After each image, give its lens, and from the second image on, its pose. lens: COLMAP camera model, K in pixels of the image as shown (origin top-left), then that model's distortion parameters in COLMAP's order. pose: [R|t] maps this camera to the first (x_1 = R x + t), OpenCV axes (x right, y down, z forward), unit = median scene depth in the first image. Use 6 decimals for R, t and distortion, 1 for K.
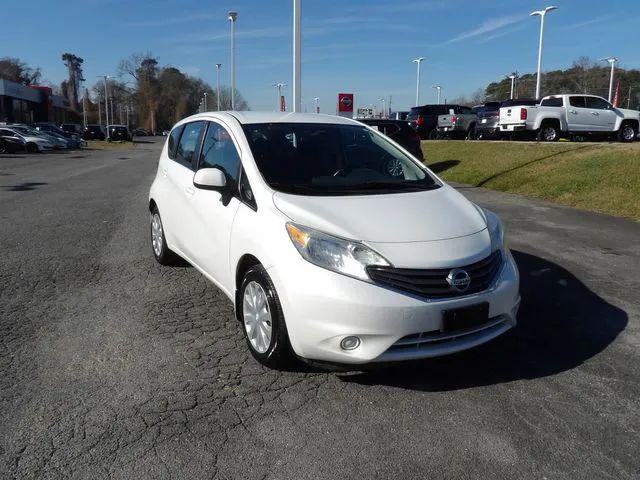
lens RADIAL K [[533.1, 0, 322.2], [0, 533.1, 232.7], [0, 0, 1]] dist [-0.071471, 0.102094]
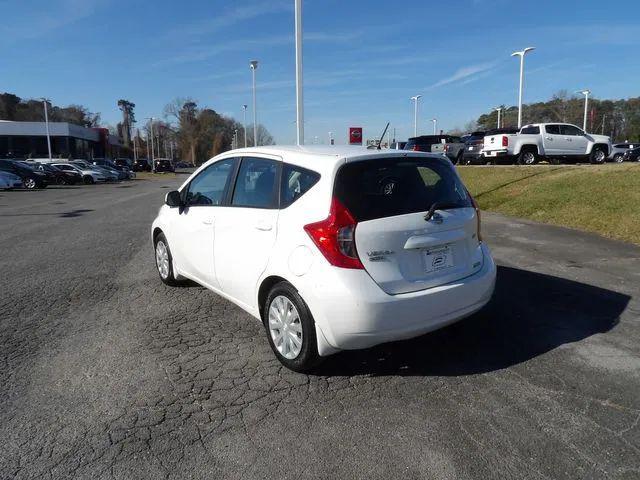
lens RADIAL K [[454.1, 0, 322.9], [0, 454.1, 237.6], [0, 0, 1]] dist [-0.032721, 0.037299]
pose [[0.999243, -0.017385, -0.034798, 0.017680], [0.016696, 0.999661, -0.019992, -0.003400], [0.035134, 0.019396, 0.999194, 0.011484]]
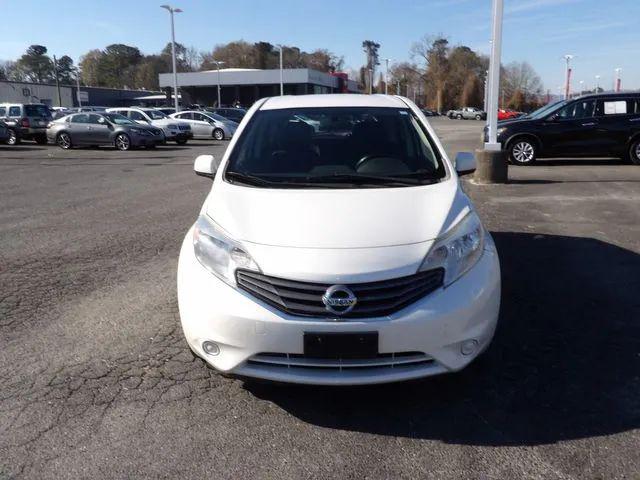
lens RADIAL K [[533.1, 0, 320.1], [0, 533.1, 235.4], [0, 0, 1]] dist [-0.071471, 0.102094]
pose [[0.863897, 0.089063, -0.495732, 0.091942], [-0.068117, 0.995859, 0.060210, -0.008337], [0.499041, -0.018247, 0.866386, 0.040148]]
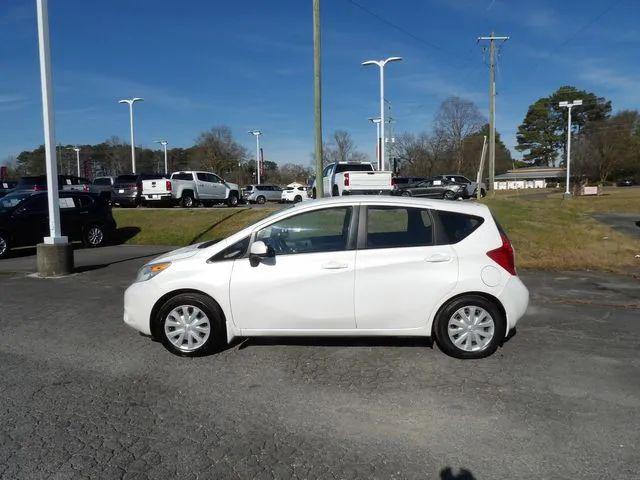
lens RADIAL K [[454.1, 0, 320.6], [0, 454.1, 240.8], [0, 0, 1]] dist [-0.032721, 0.037299]
pose [[0.629540, -0.081540, 0.772678, -0.211013], [0.152579, 0.988088, -0.020042, -0.024063], [-0.761839, 0.130511, 0.634482, 0.080651]]
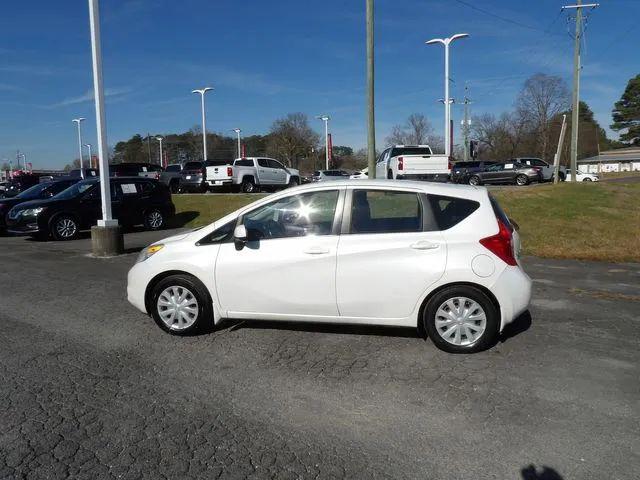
lens RADIAL K [[454.1, 0, 320.3], [0, 454.1, 237.9], [0, 0, 1]] dist [-0.032721, 0.037299]
pose [[0.749942, -0.090929, 0.655224, -0.177535], [0.136771, 0.990419, -0.019097, -0.017296], [-0.647210, 0.103938, 0.755193, 0.052560]]
